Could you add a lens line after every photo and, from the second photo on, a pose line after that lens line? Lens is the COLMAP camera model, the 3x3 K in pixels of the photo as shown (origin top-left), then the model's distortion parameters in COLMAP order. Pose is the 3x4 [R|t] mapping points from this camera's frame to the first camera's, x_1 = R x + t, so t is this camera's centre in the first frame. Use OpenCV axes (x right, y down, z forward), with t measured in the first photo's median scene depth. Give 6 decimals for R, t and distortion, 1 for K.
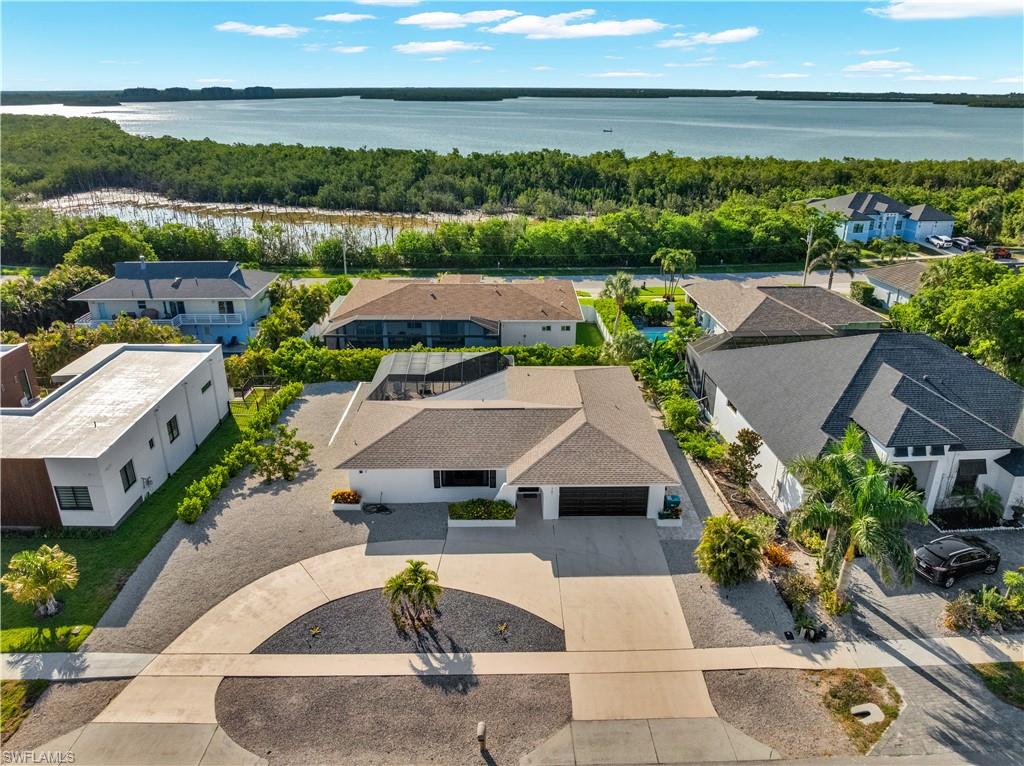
lens RADIAL K [[720.2, 0, 514.4], [0, 720.2, 383.1], [0, 0, 1]] dist [-0.039402, 0.003575]
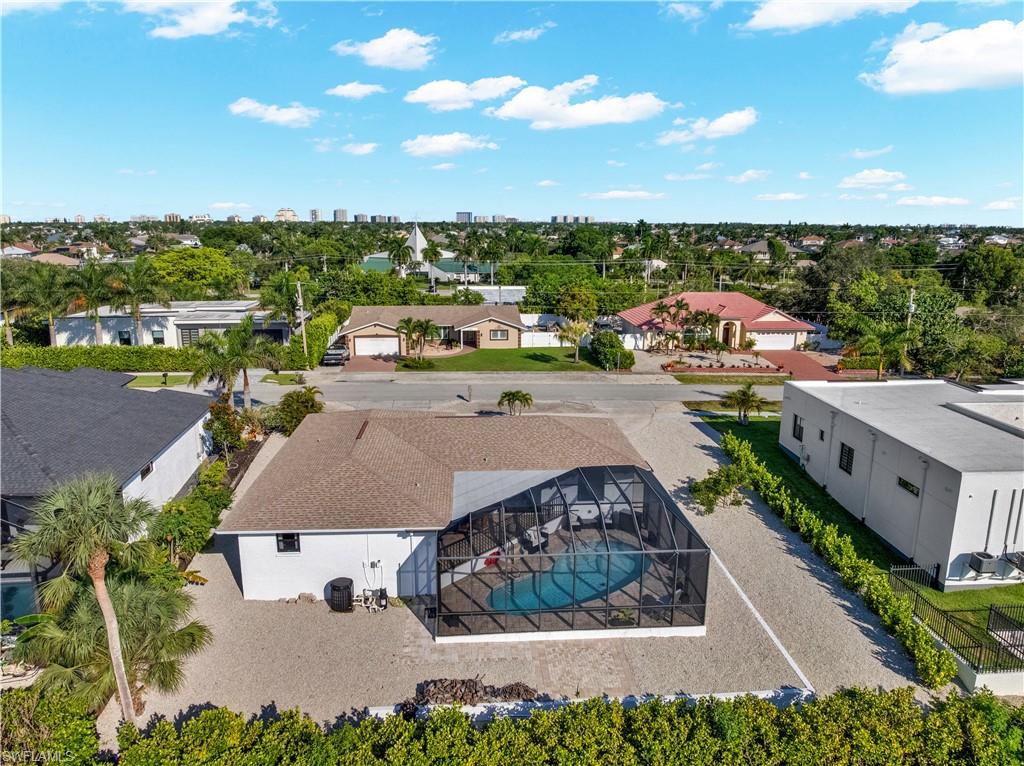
lens RADIAL K [[720.2, 0, 514.4], [0, 720.2, 383.1], [0, 0, 1]] dist [-0.039402, 0.003575]
pose [[-0.998380, 0.003785, -0.056776, -0.032584], [-0.029600, 0.817610, 0.575011, -0.511027], [0.048597, 0.575760, -0.816173, 1.699205]]
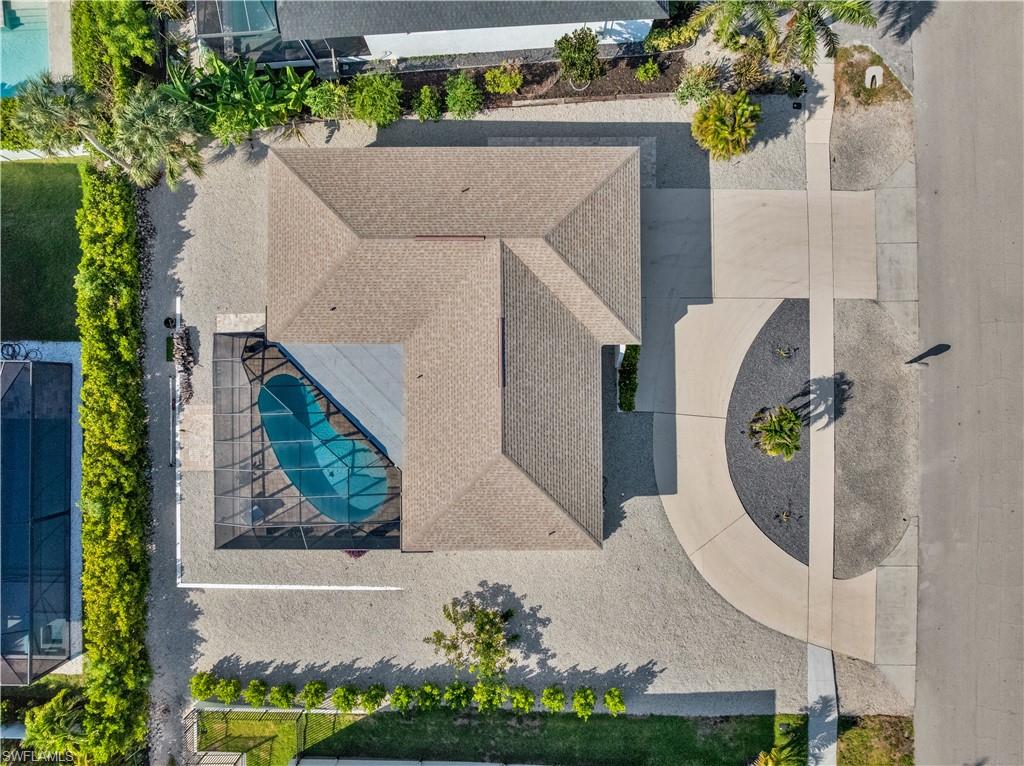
lens RADIAL K [[720.2, 0, 514.4], [0, 720.2, 383.1], [0, 0, 1]] dist [-0.039402, 0.003575]
pose [[0.011843, -0.999881, 0.009867, -0.059148], [0.381218, 0.013637, 0.924385, -0.635724], [-0.924409, -0.007186, 0.381334, 0.703620]]
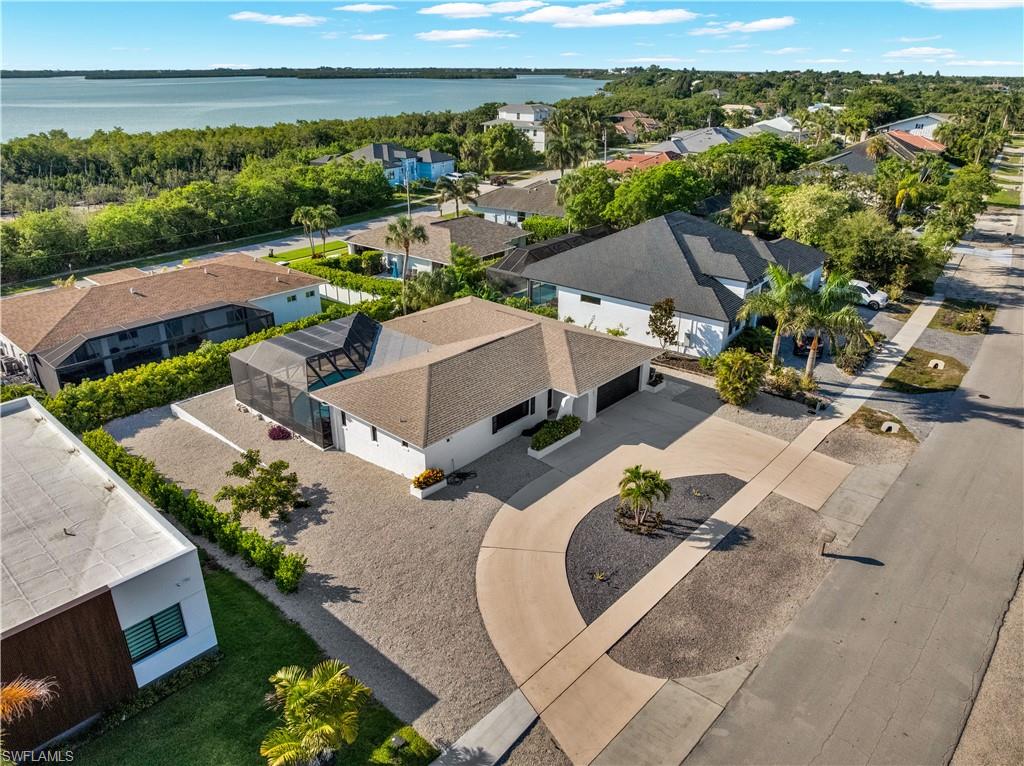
lens RADIAL K [[720.2, 0, 514.4], [0, 720.2, 383.1], [0, 0, 1]] dist [-0.039402, 0.003575]
pose [[0.676248, -0.297365, 0.673990, -0.660911], [0.279207, 0.950110, 0.139047, -0.037996], [-0.681712, 0.094152, 0.725537, 0.273794]]
